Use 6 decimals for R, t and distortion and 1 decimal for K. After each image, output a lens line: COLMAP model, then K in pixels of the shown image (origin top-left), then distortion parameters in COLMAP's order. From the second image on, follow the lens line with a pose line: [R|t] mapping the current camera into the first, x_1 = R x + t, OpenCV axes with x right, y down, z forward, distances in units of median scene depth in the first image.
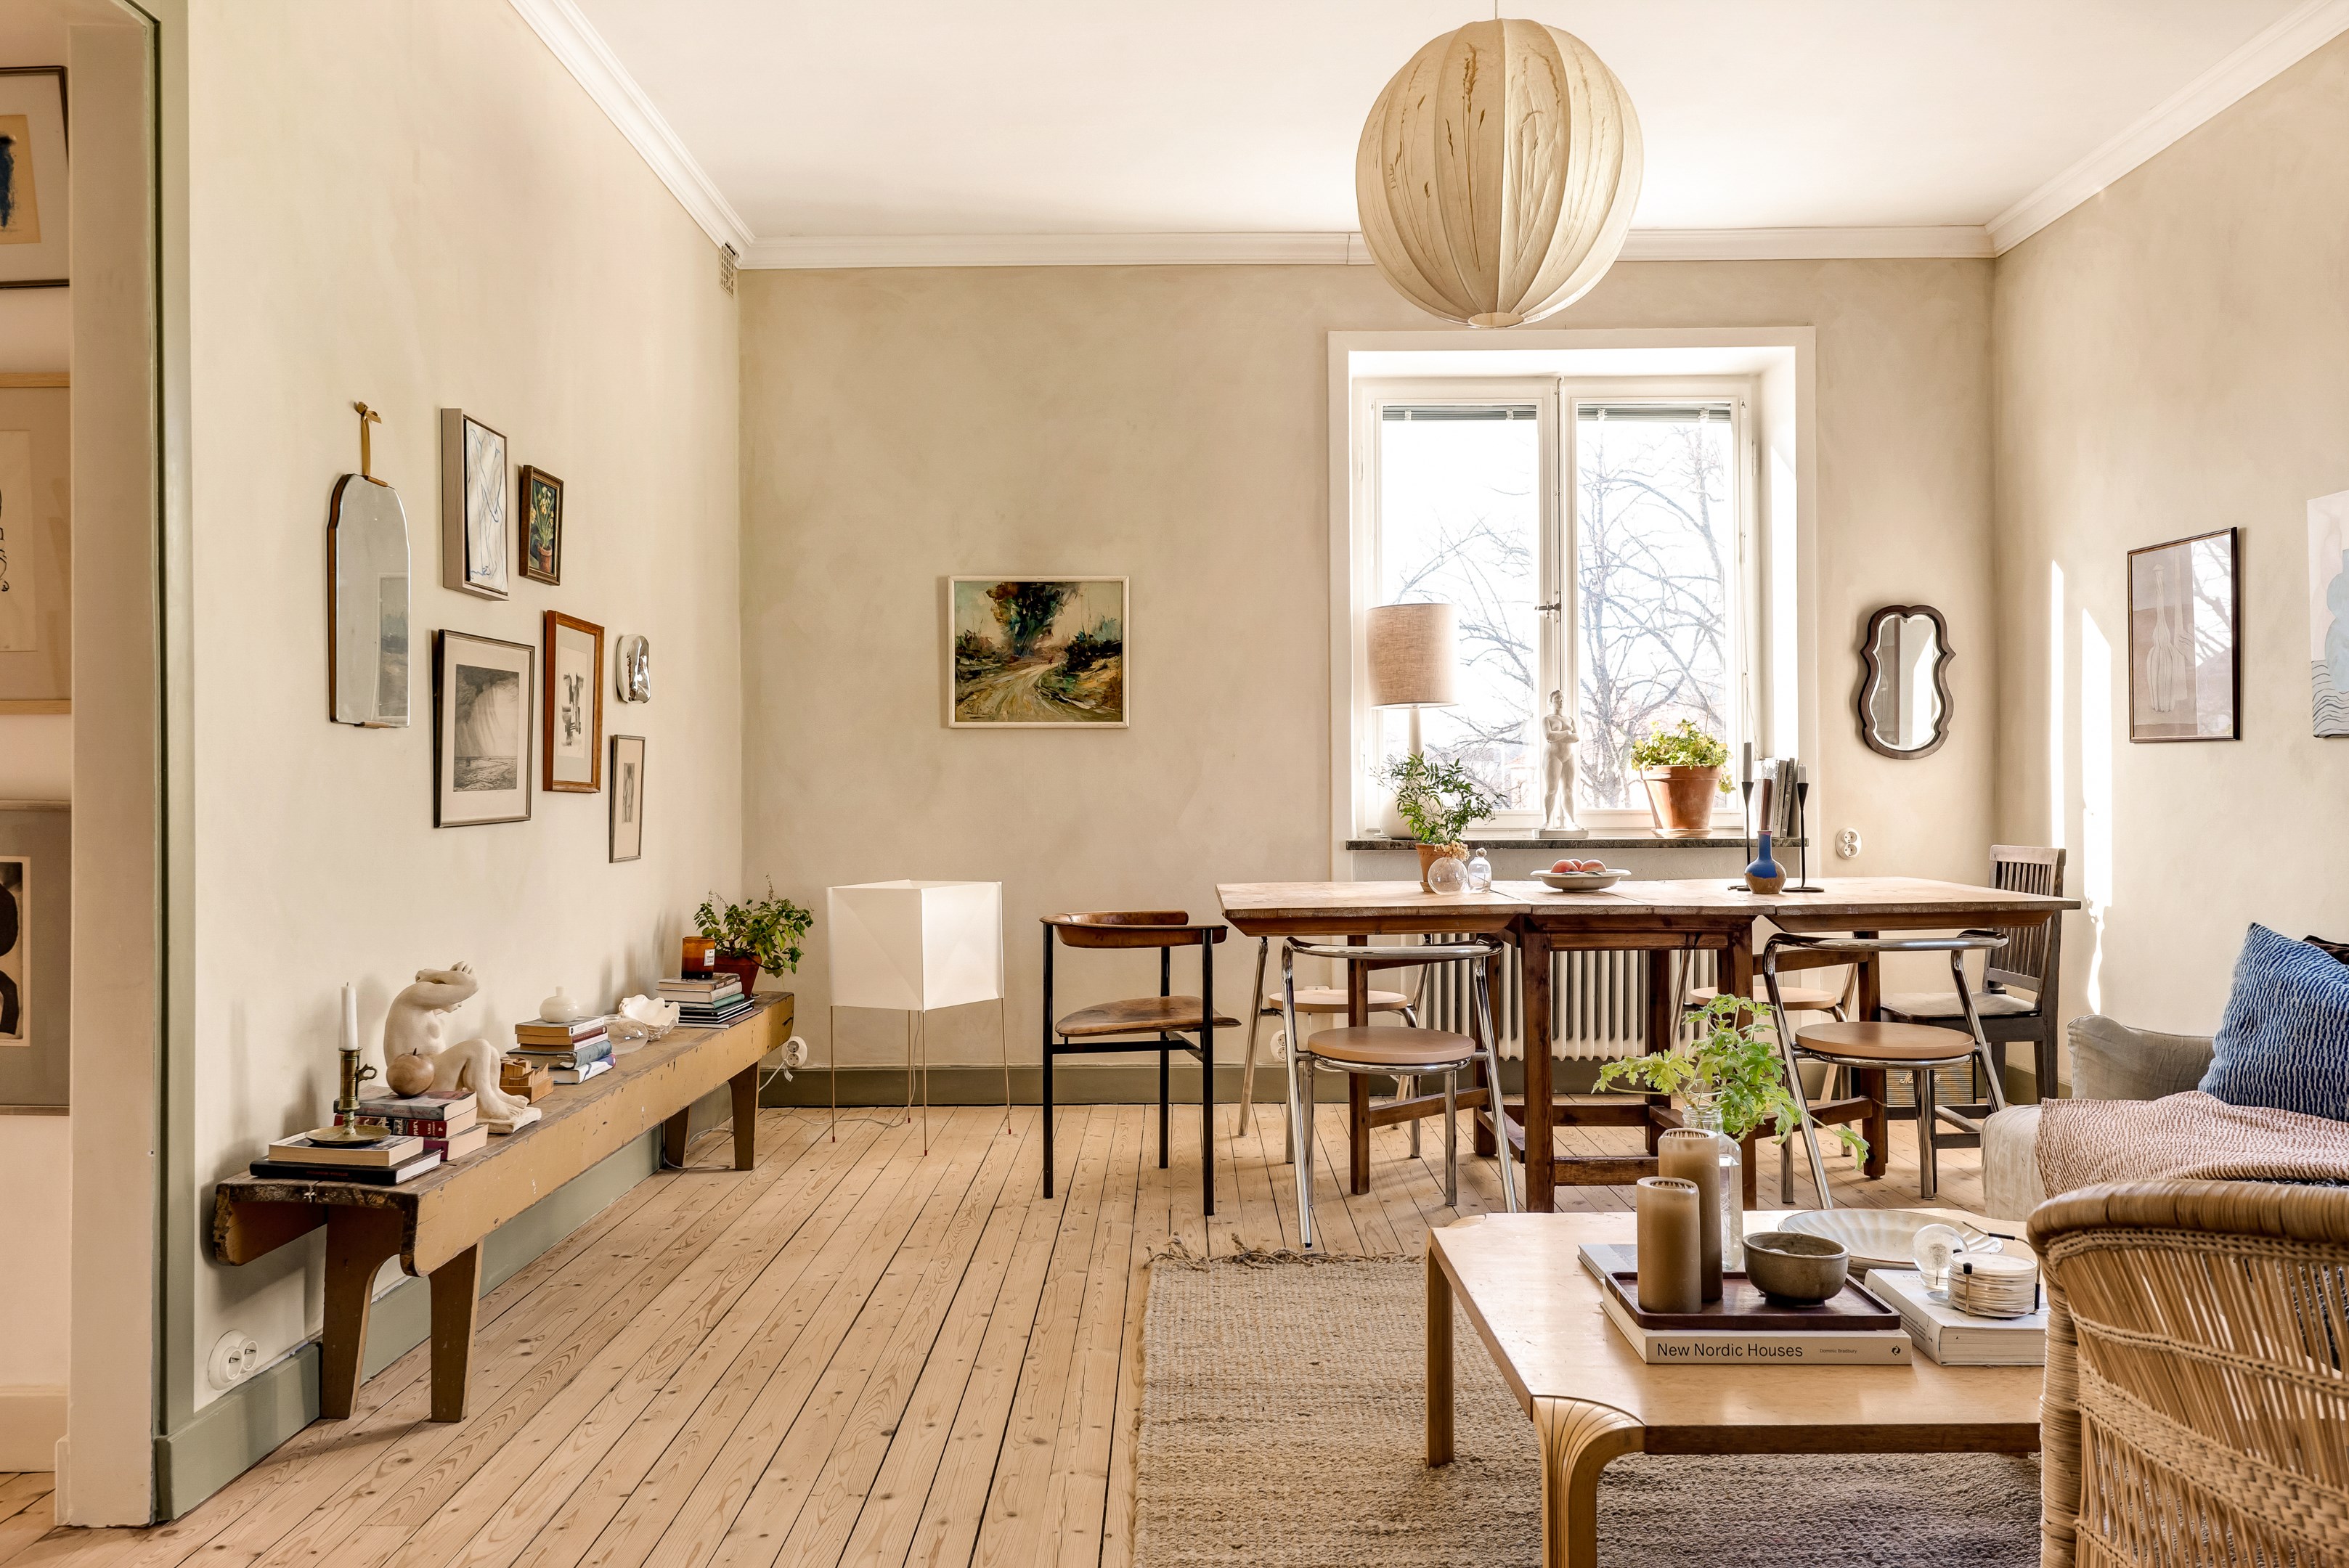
lens RADIAL K [[1655.0, 0, 1167.1], [0, 1655.0, 788.1], [0, 0, 1]] dist [0.013022, -0.013659]
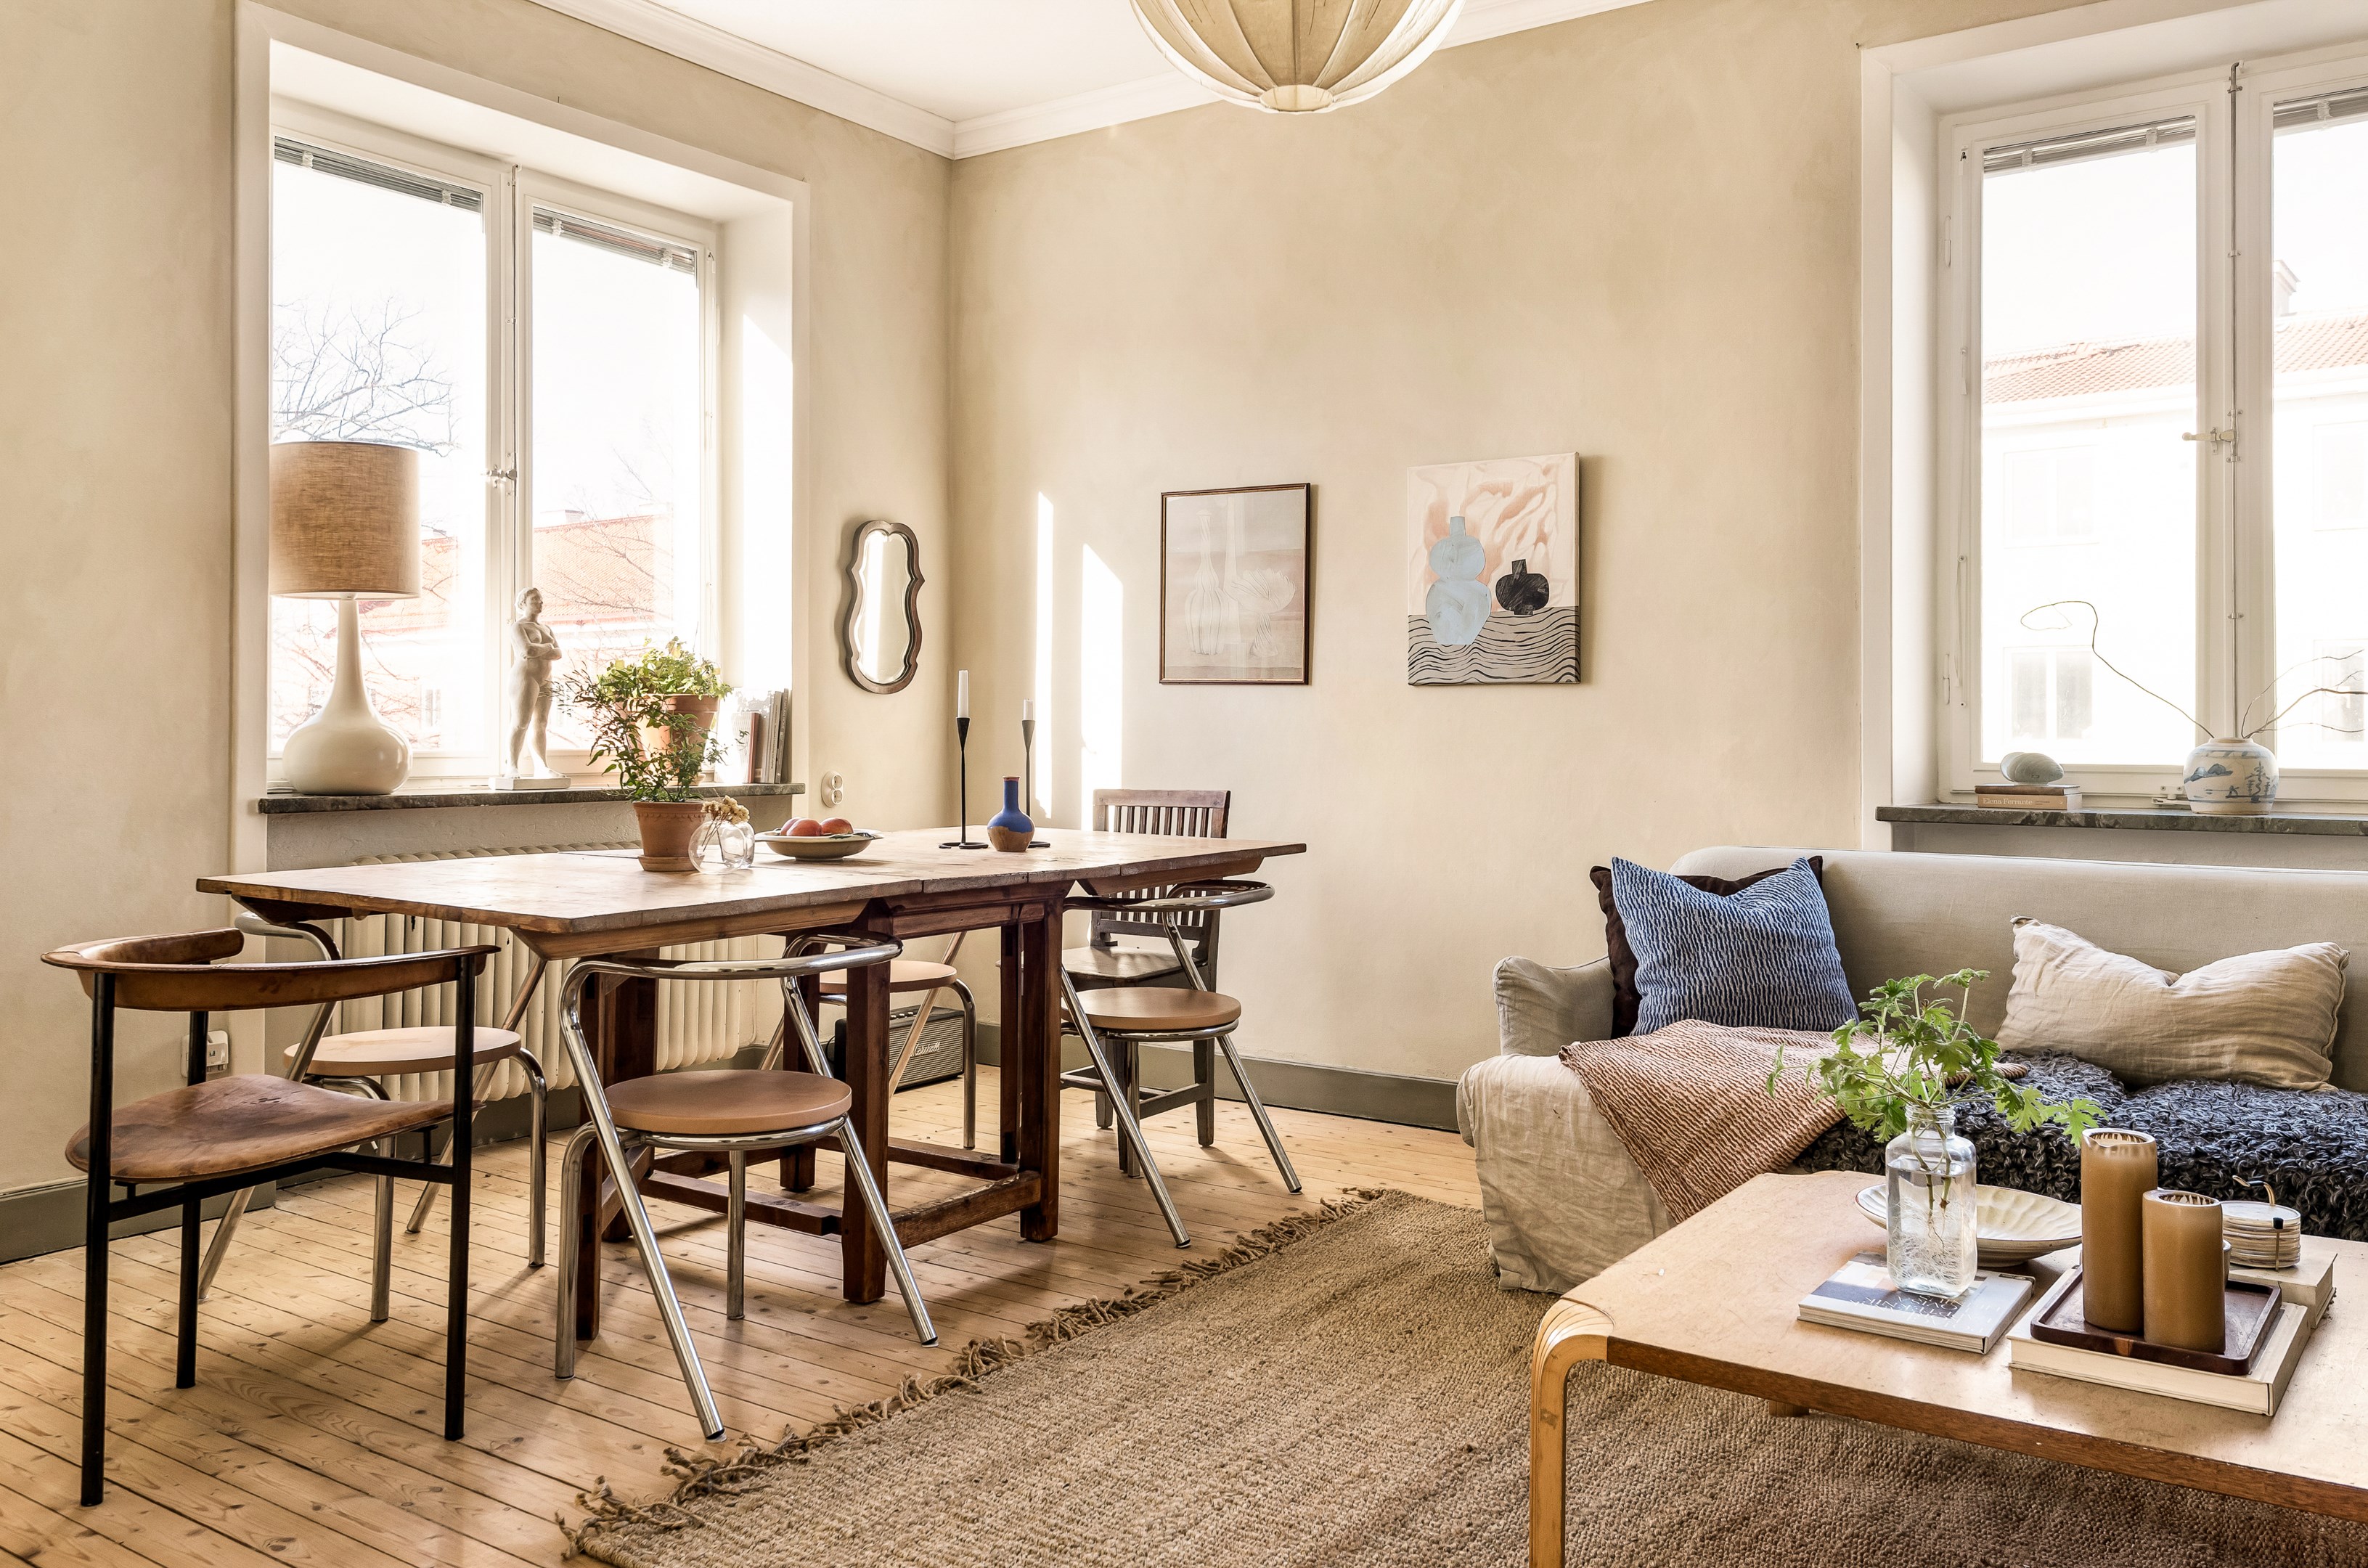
lens RADIAL K [[1834.3, 0, 1199.6], [0, 1834.3, 710.1], [0, 0, 1]] dist [0.029393, -0.016887]
pose [[0.584677, 0.018027, 0.811066, -0.255050], [-0.011608, 0.999837, -0.013856, 0.002815], [-0.811183, -0.001314, 0.584790, 0.283939]]
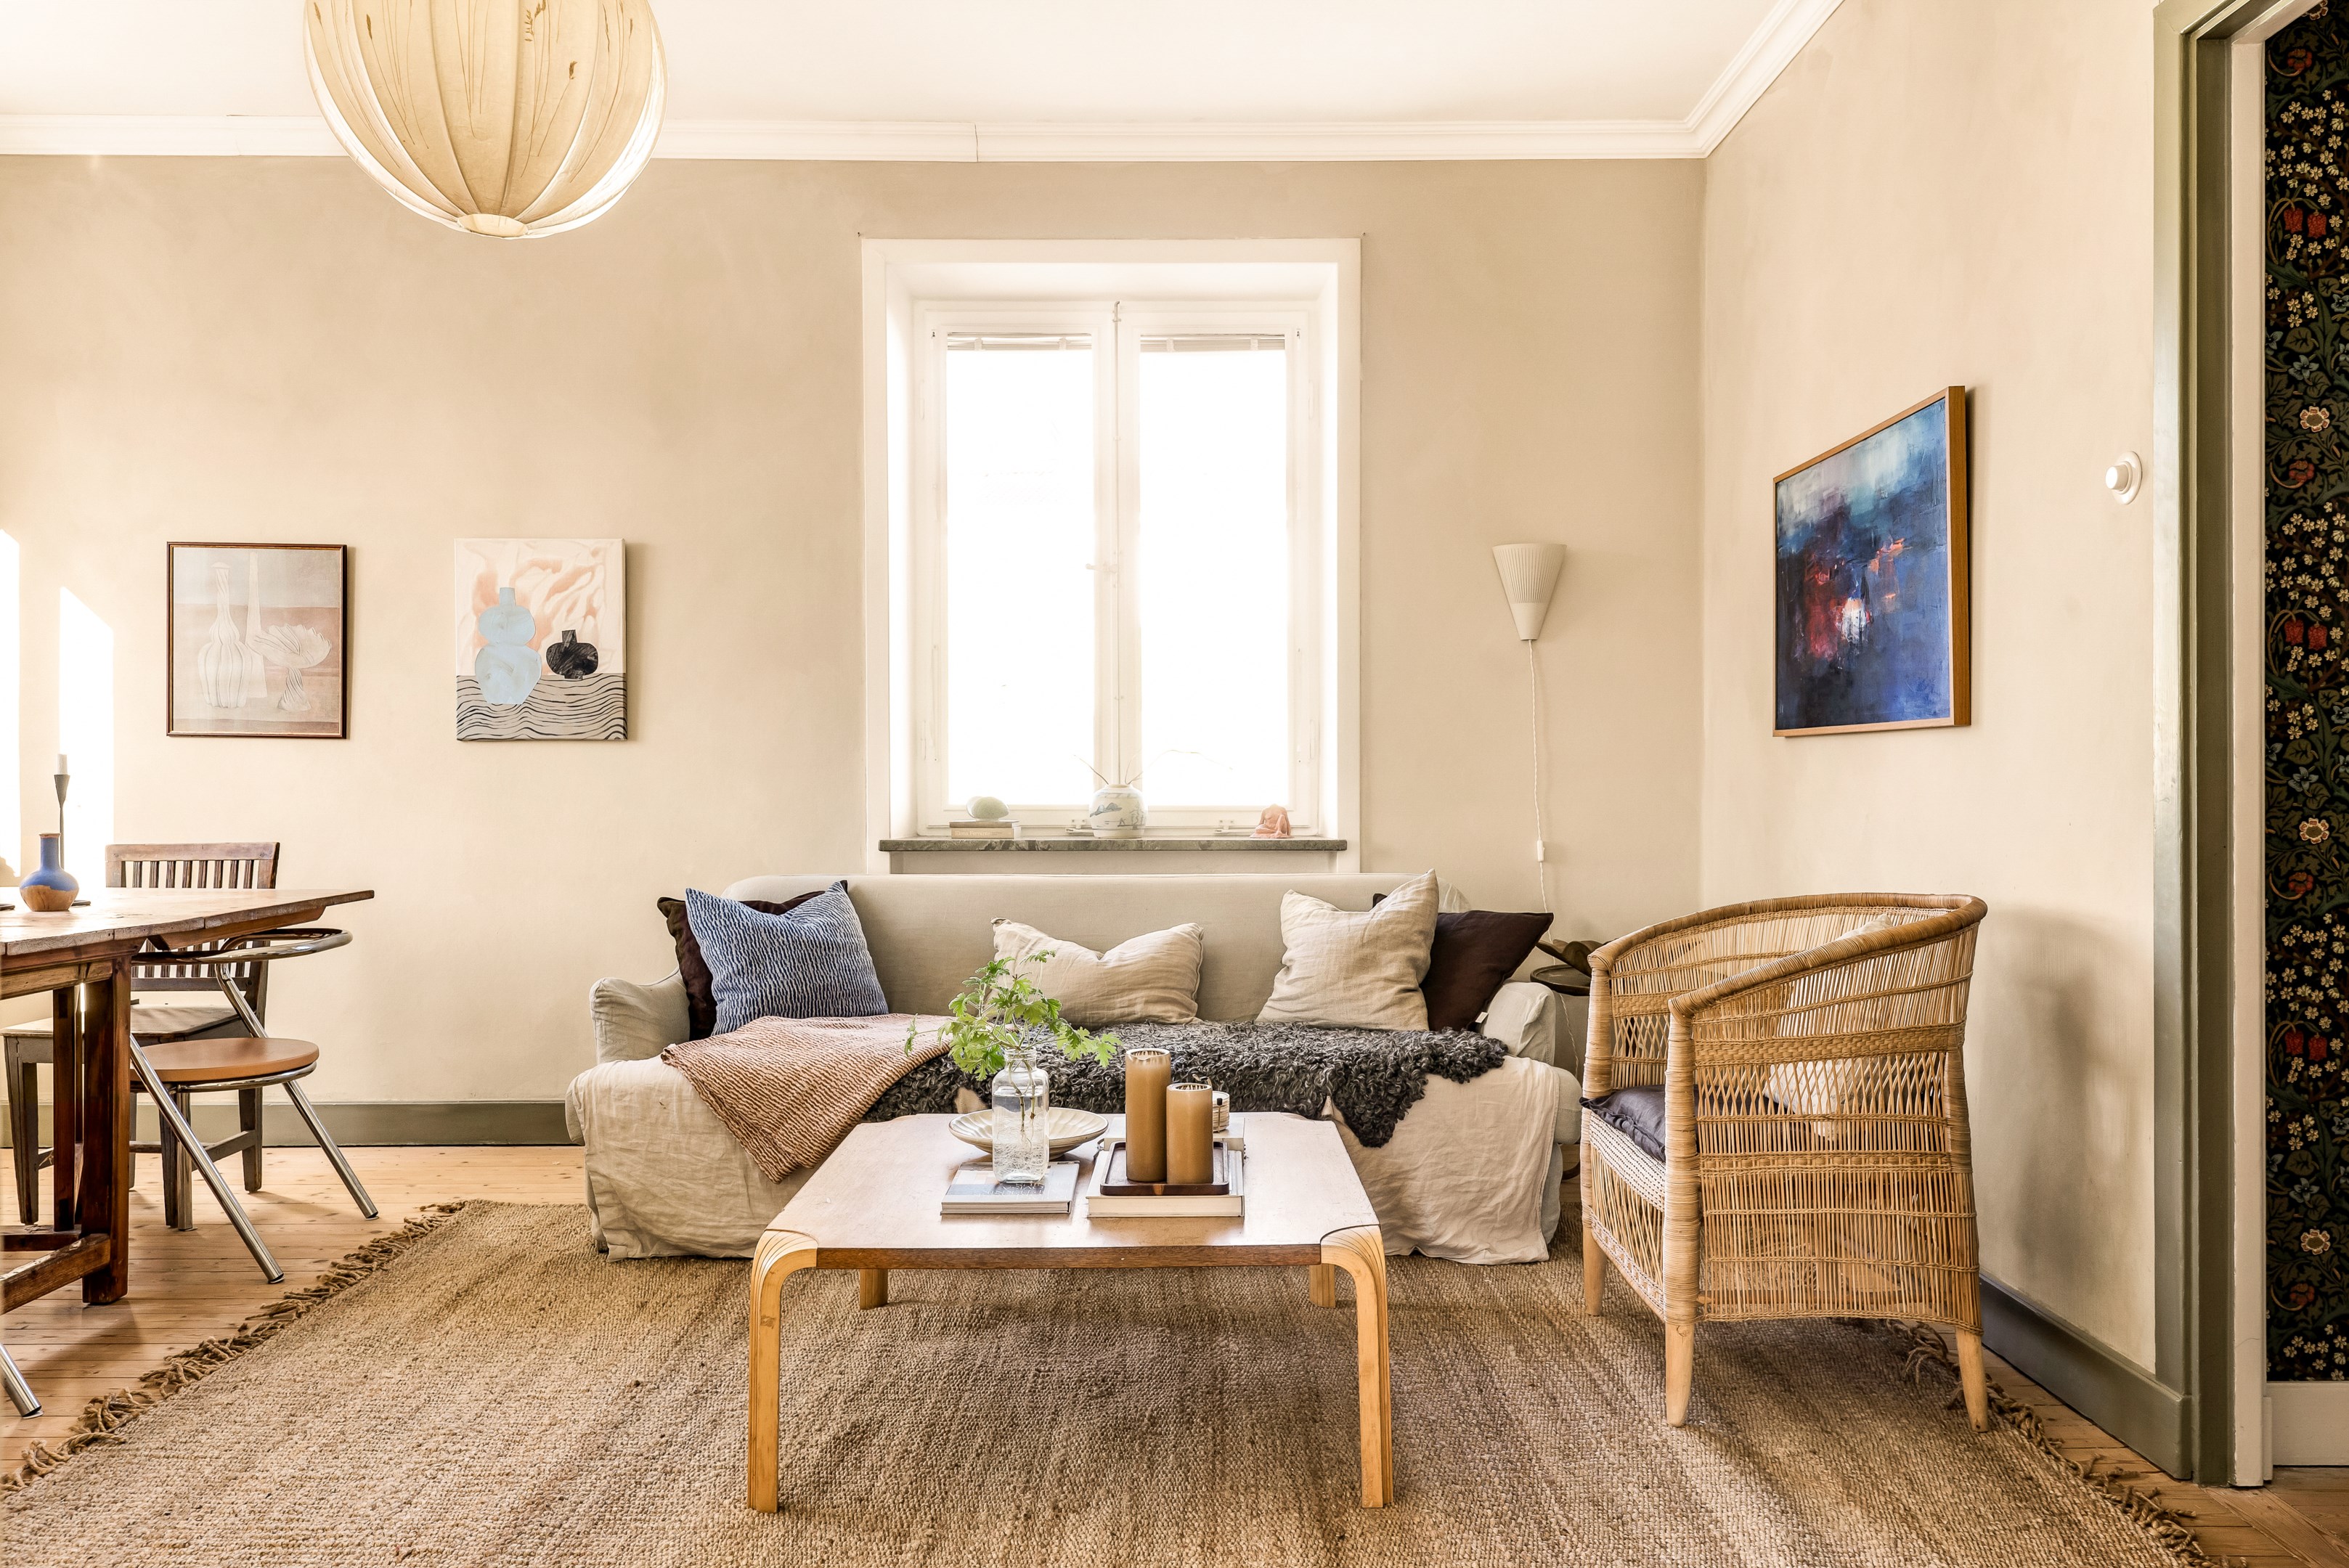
lens RADIAL K [[1655.0, 0, 1169.5], [0, 1655.0, 784.9], [0, 0, 1]] dist [0.013022, -0.013659]
pose [[0.013525, 0.003397, 0.999903, -0.333944], [-0.002561, 0.999991, -0.003363, 0.002517], [-0.999905, -0.002516, 0.013533, 0.333808]]
